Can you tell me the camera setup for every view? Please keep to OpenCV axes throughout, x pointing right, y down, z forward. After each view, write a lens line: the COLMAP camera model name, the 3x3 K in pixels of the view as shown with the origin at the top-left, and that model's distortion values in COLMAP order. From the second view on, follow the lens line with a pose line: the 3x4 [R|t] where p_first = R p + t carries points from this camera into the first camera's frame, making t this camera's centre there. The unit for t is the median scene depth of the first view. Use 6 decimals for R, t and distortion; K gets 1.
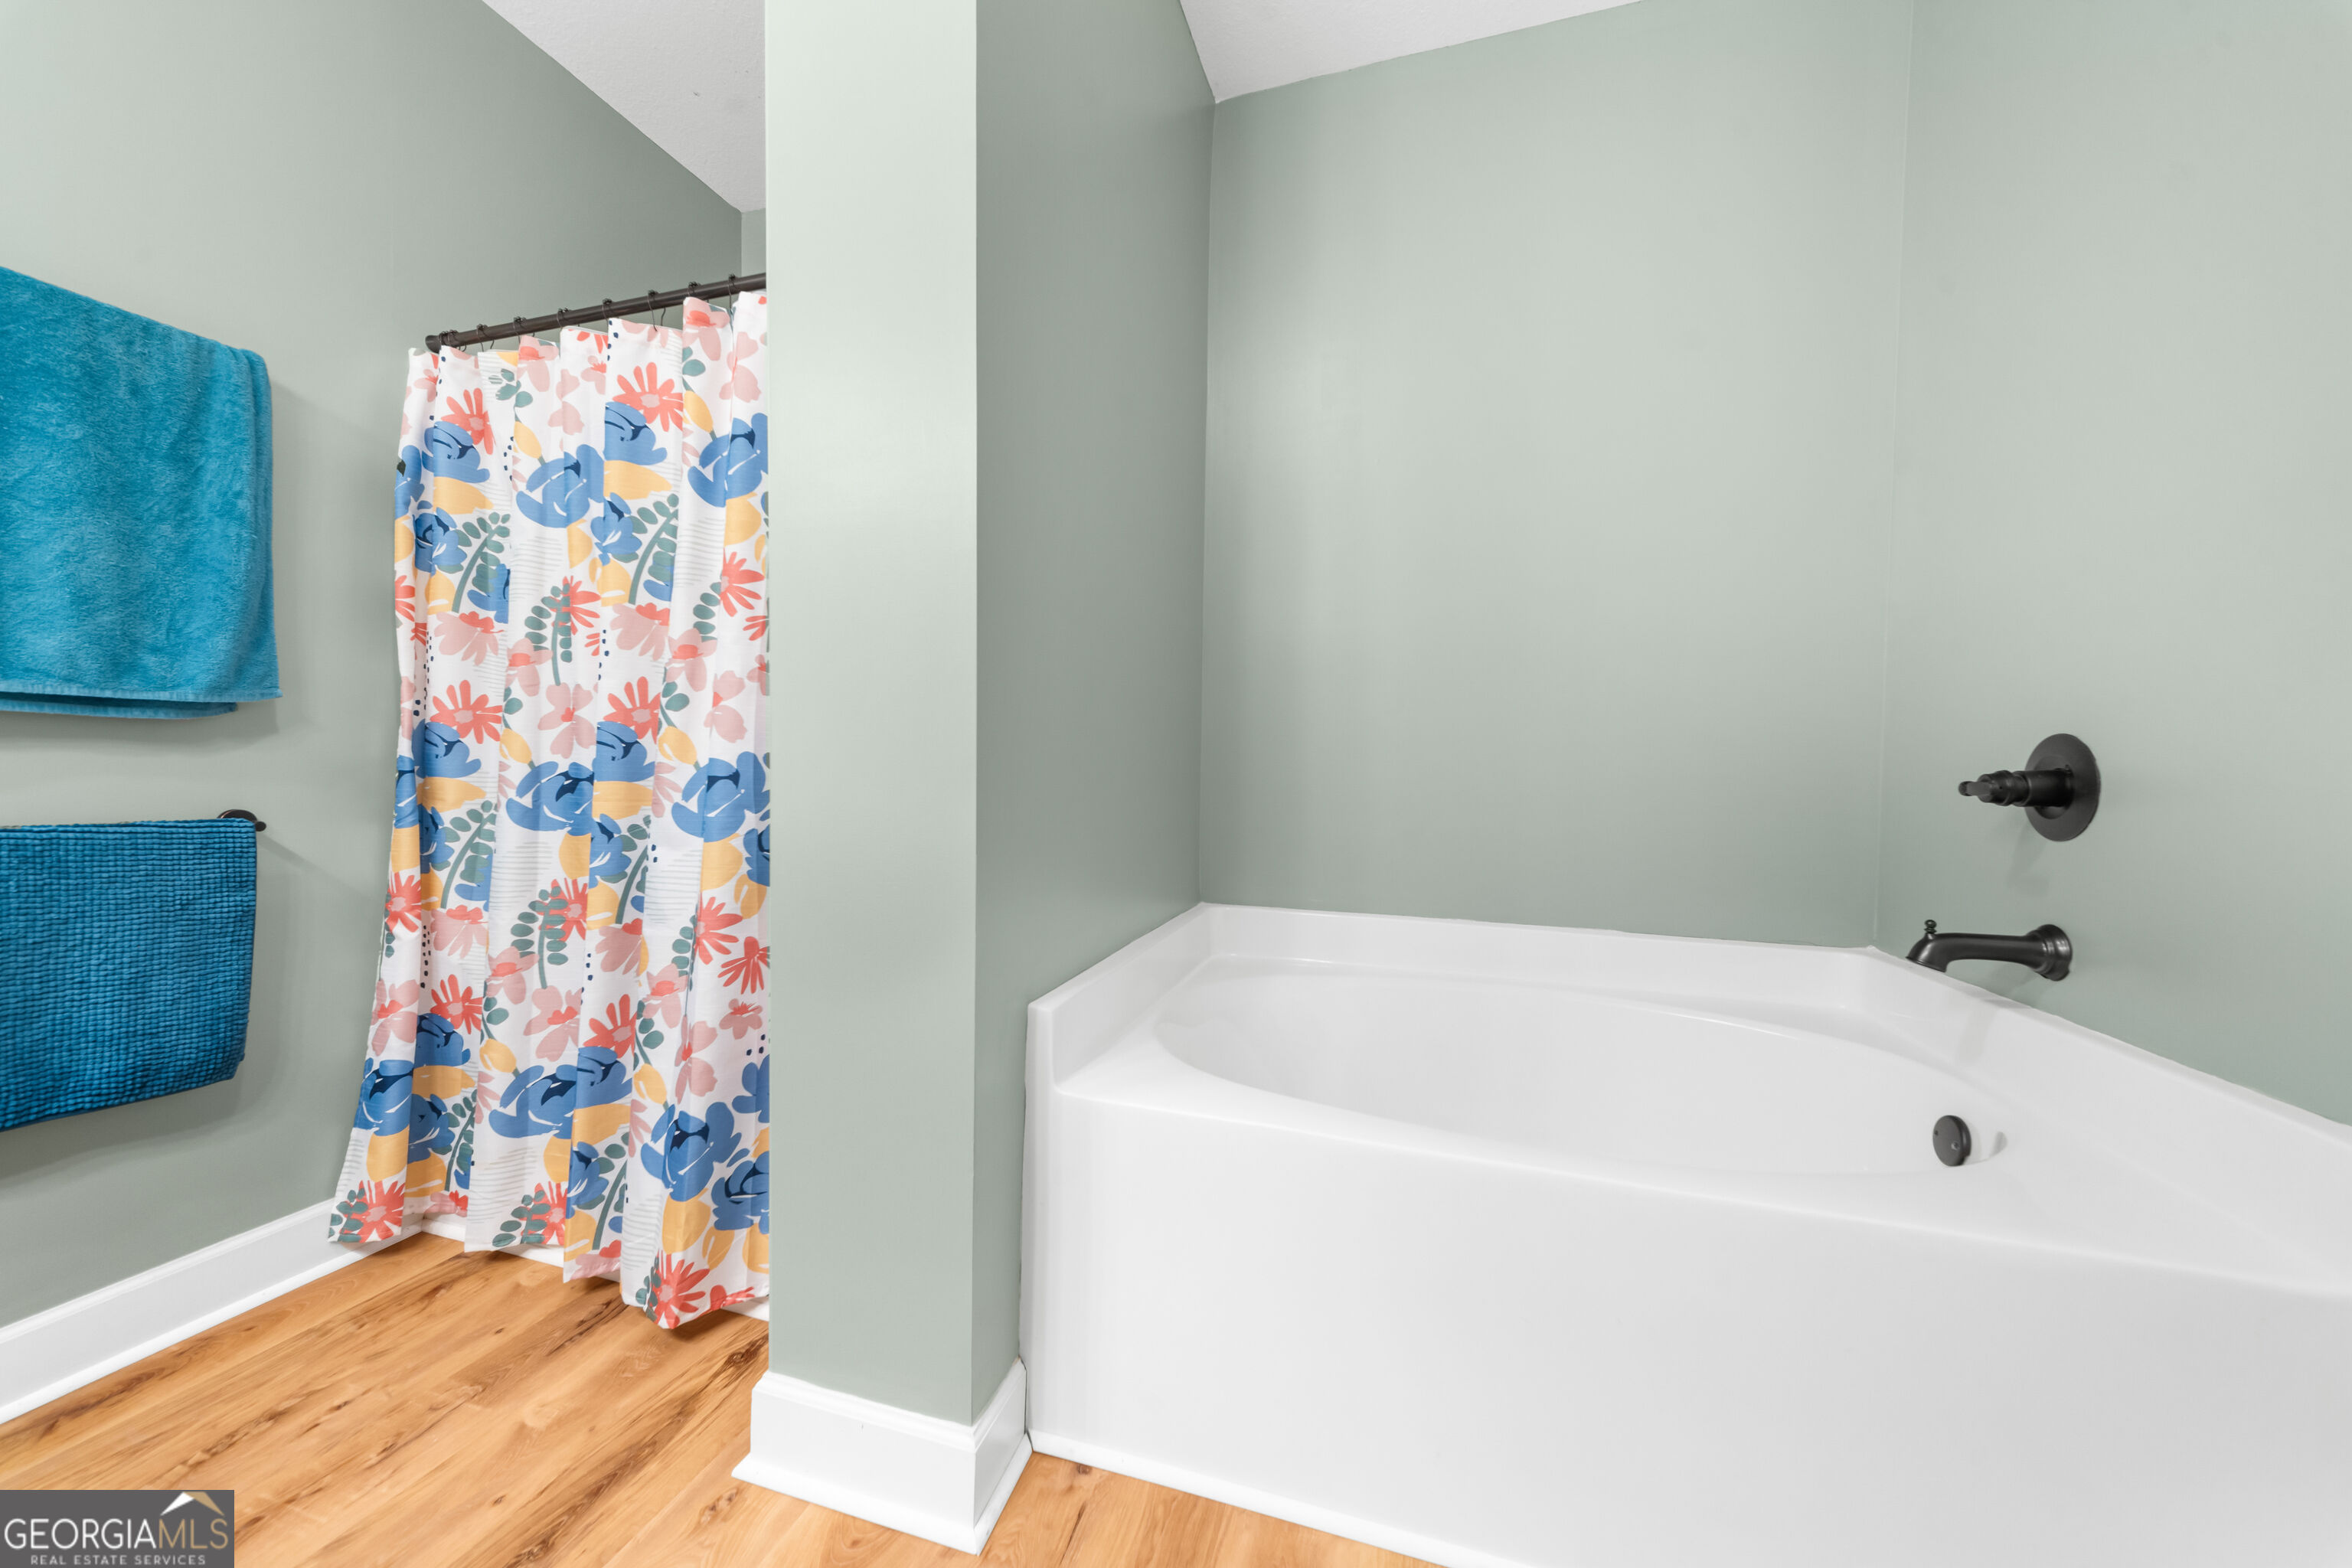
lens RADIAL K [[818.1, 0, 1168.8], [0, 818.1, 781.1], [0, 0, 1]] dist [0.001597, 0.000266]
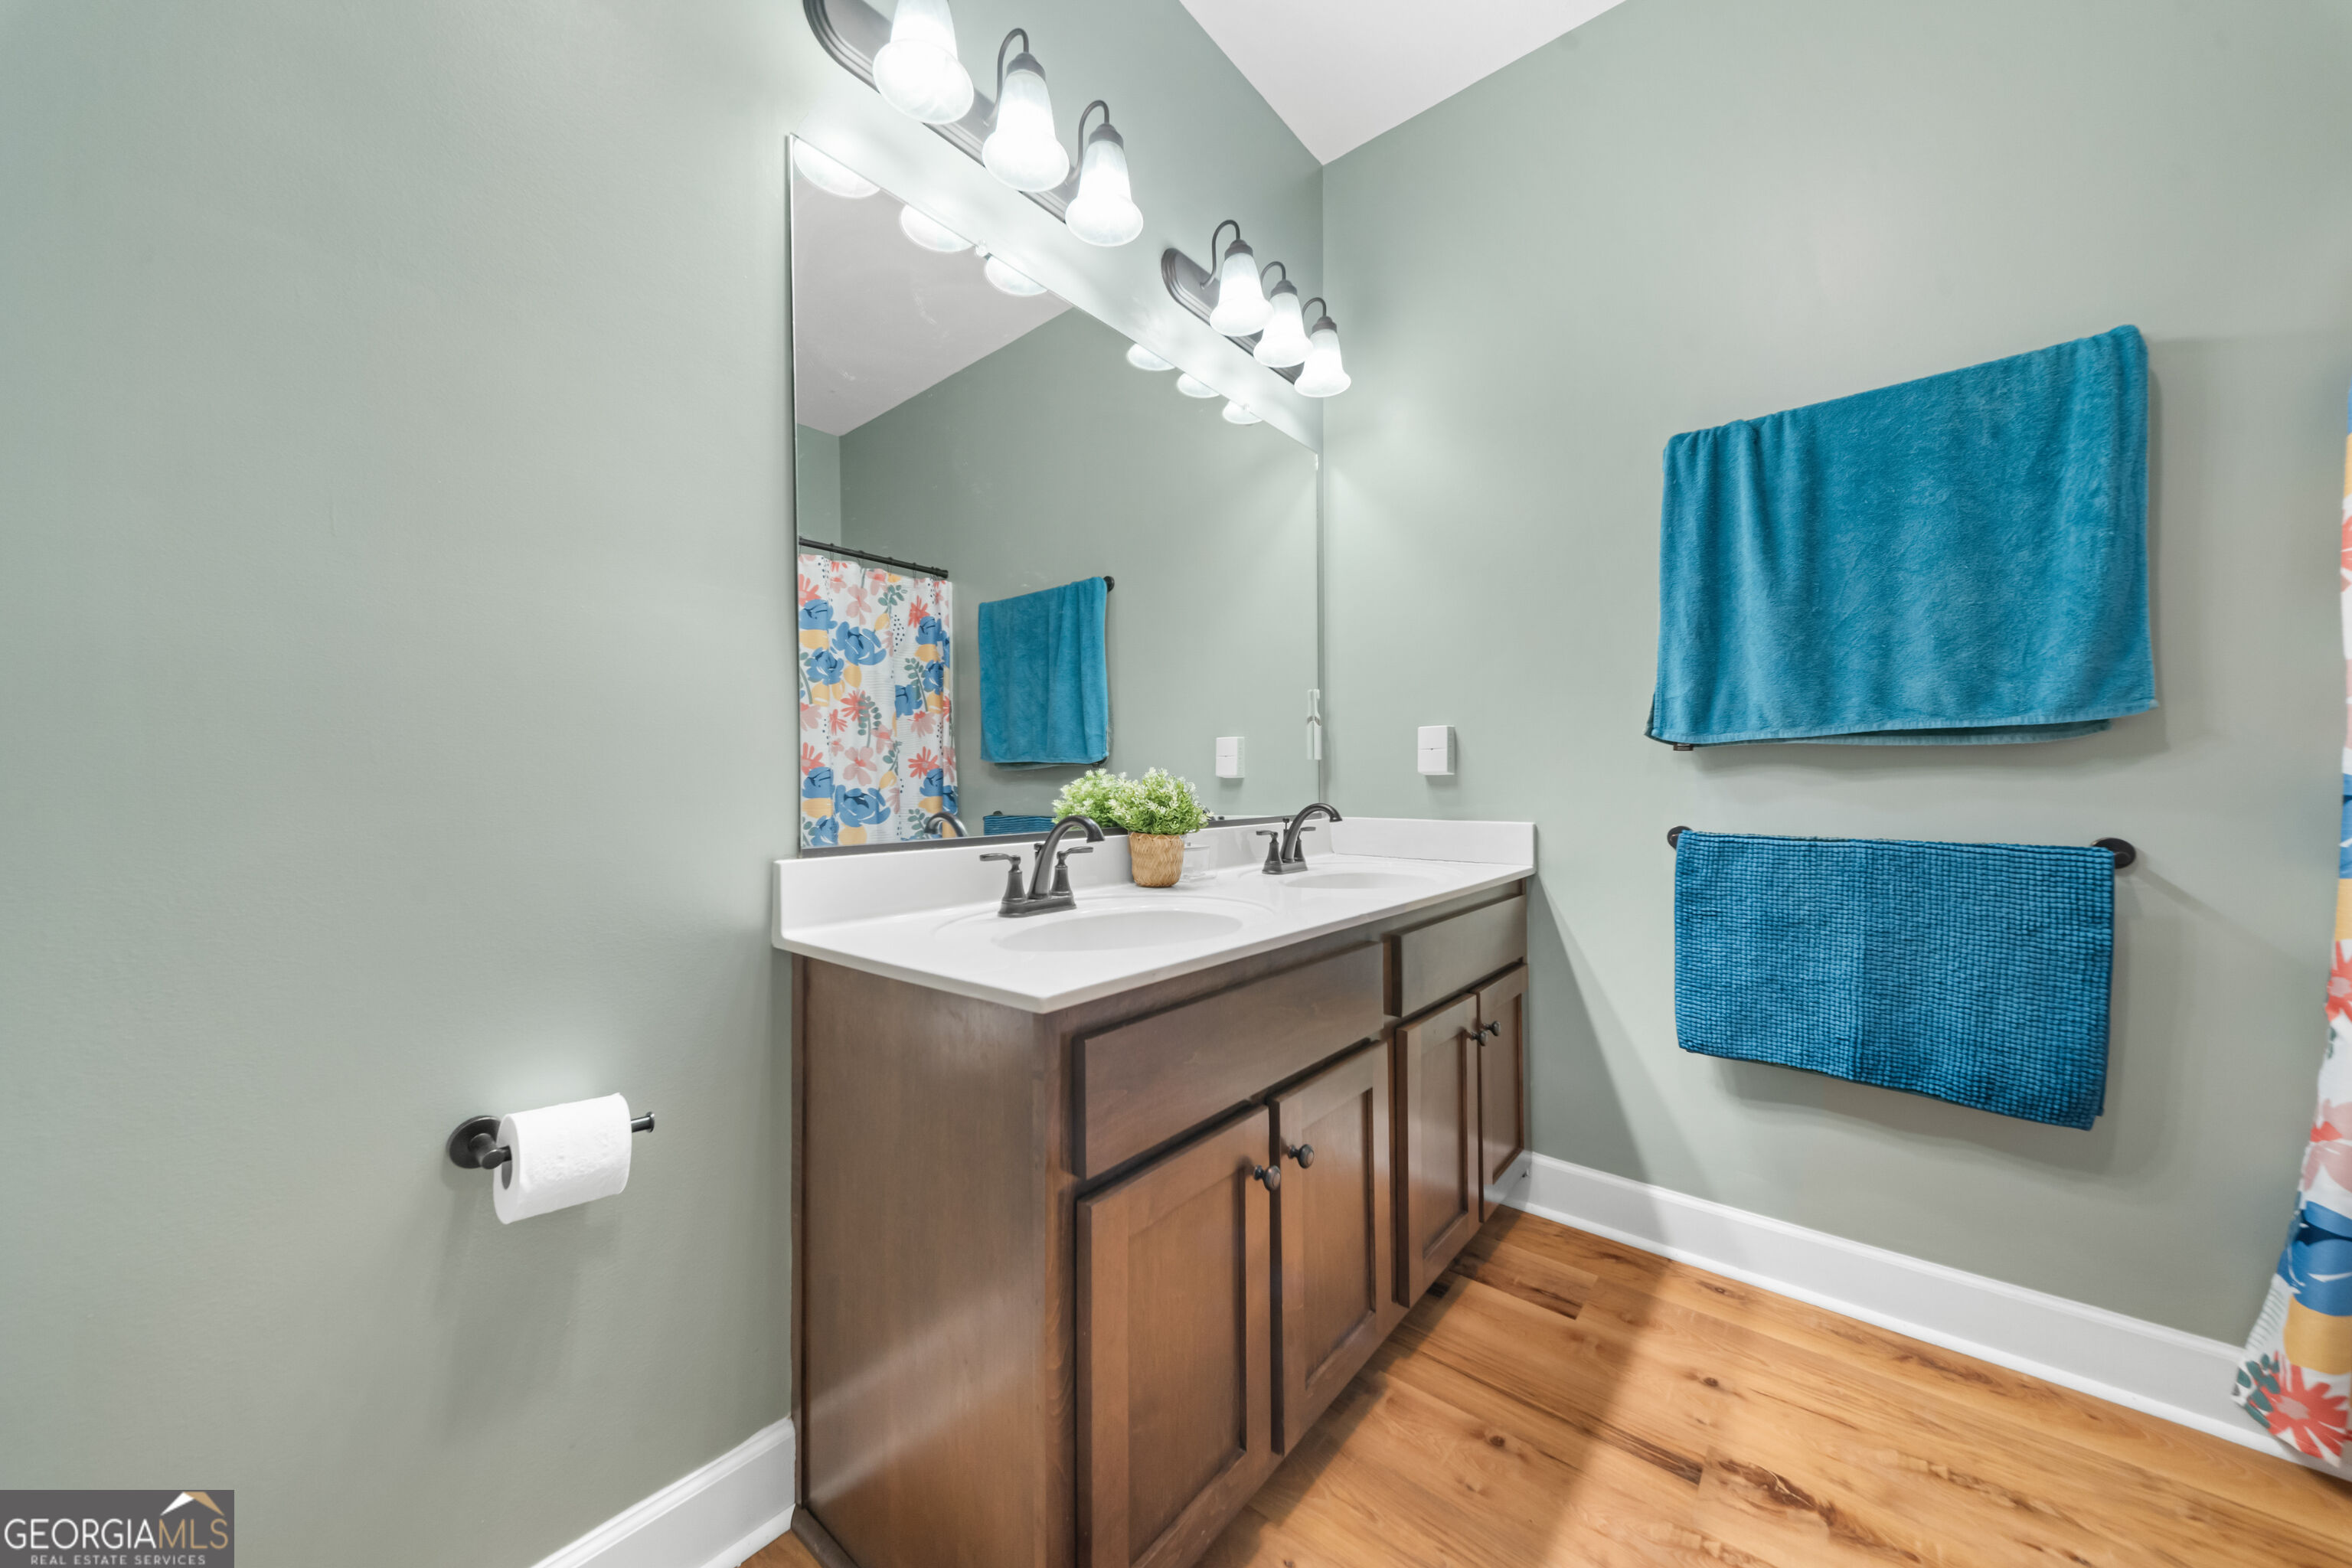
lens RADIAL K [[818.1, 0, 1165.0], [0, 818.1, 787.1], [0, 0, 1]] dist [0.001597, 0.000266]
pose [[-0.396211, -0.011372, -0.918089, 0.117612], [-0.016923, 0.999844, -0.005081, 0.000976], [0.918003, 0.013523, -0.396342, 0.434411]]
